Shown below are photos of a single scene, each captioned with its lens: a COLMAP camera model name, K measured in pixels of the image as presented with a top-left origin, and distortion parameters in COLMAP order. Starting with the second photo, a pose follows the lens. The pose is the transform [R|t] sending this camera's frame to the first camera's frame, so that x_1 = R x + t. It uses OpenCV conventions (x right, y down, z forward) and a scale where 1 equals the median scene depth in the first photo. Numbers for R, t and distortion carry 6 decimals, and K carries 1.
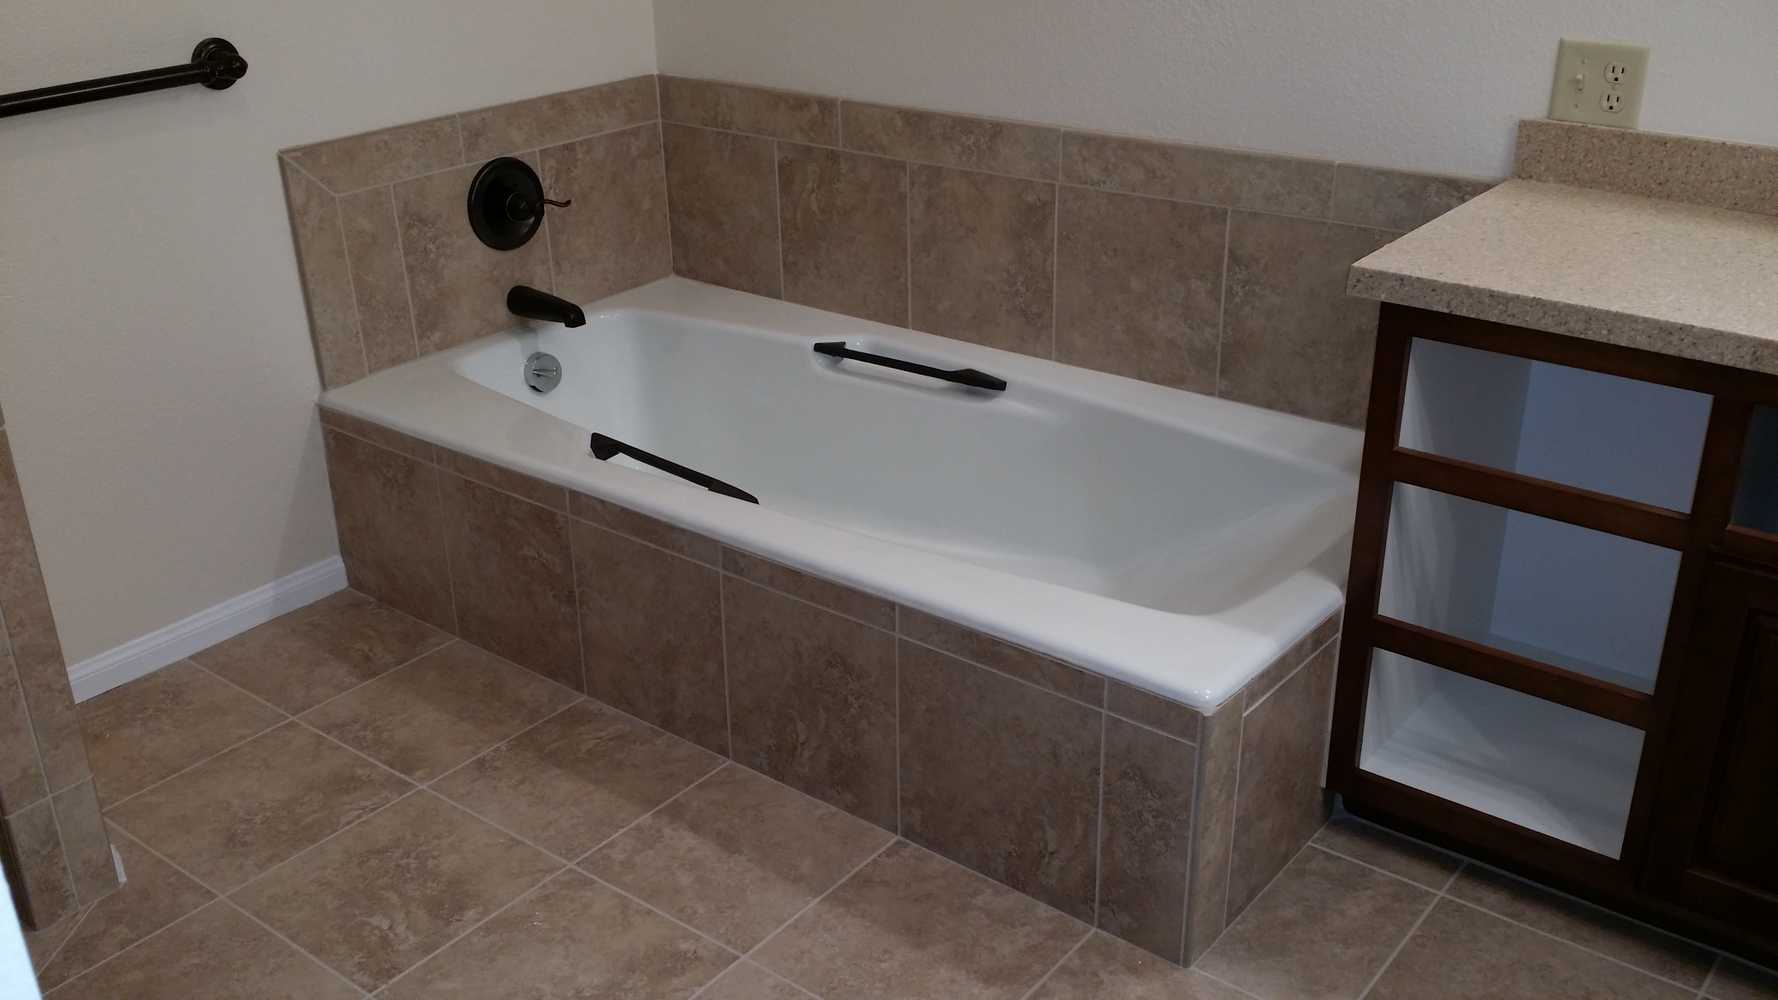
lens RADIAL K [[1667.8, 0, 925.2], [0, 1667.8, 516.3], [0, 0, 1]] dist [0.144089, -0.396599]
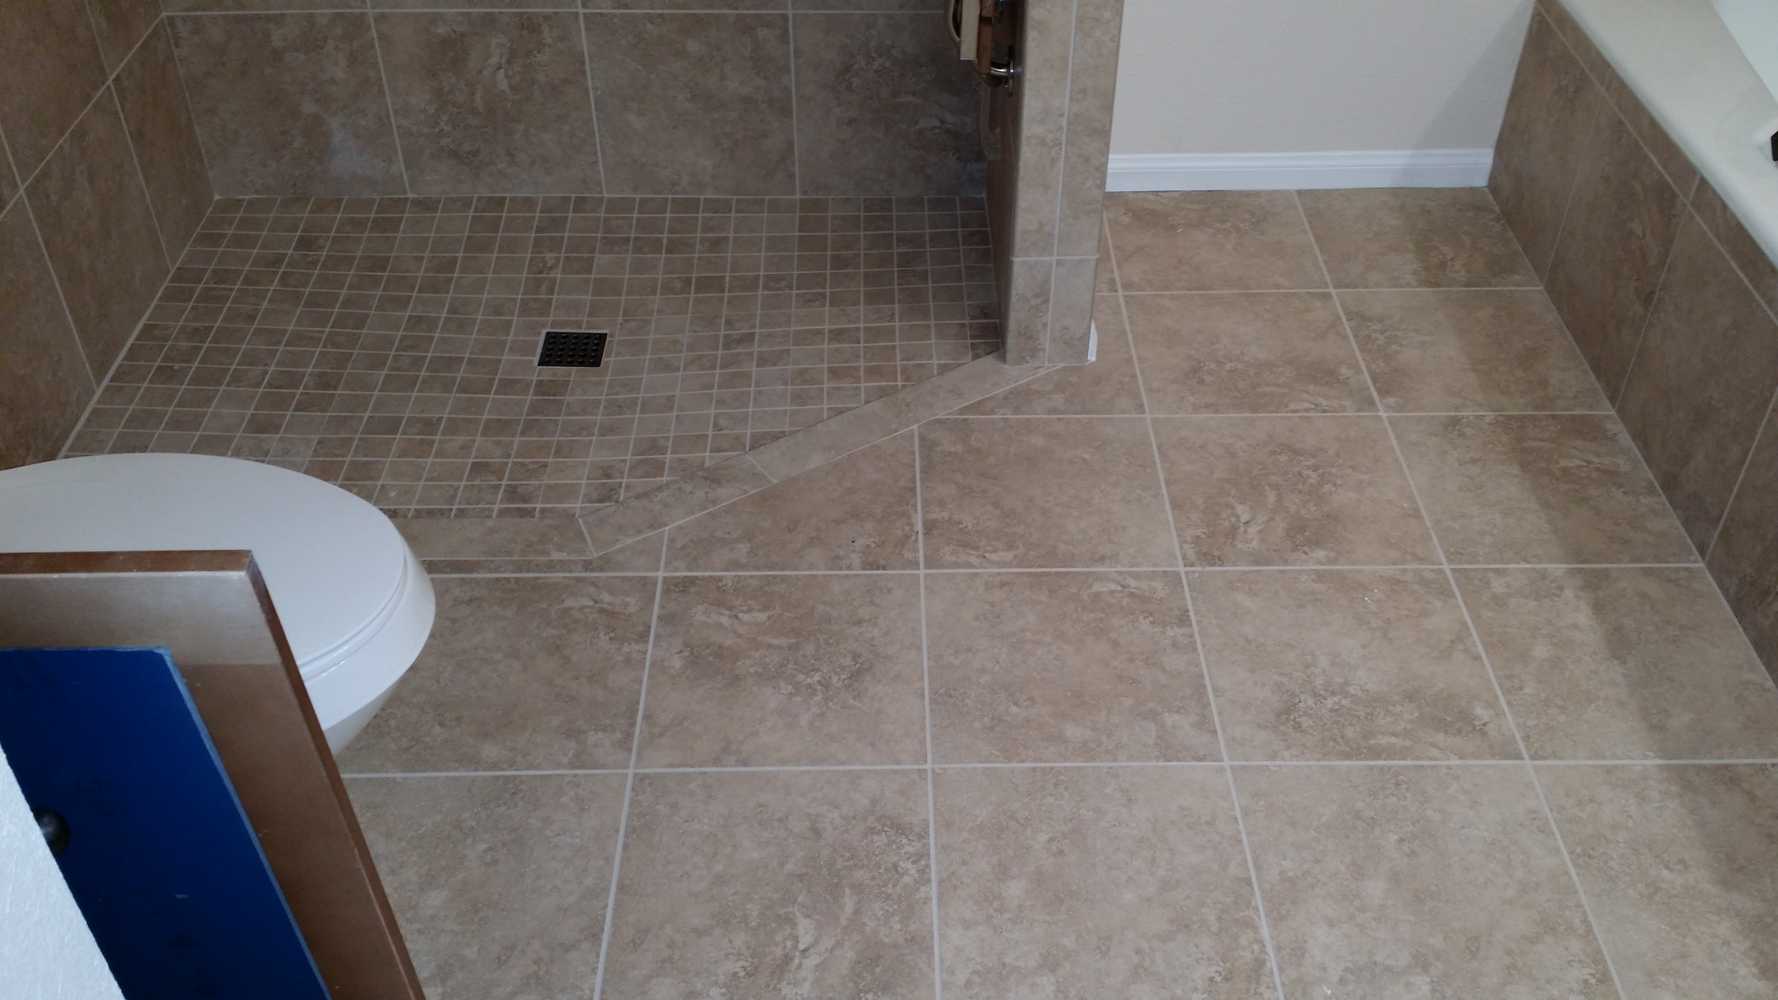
lens RADIAL K [[1681.0, 0, 883.7], [0, 1681.0, 519.3], [0, 0, 1]] dist [0.128710, -0.344500]
pose [[0.598495, 0.507233, -0.620095, 0.152209], [-0.327085, 0.861291, 0.388837, -0.066017], [0.731313, -0.029893, 0.681387, 0.156363]]
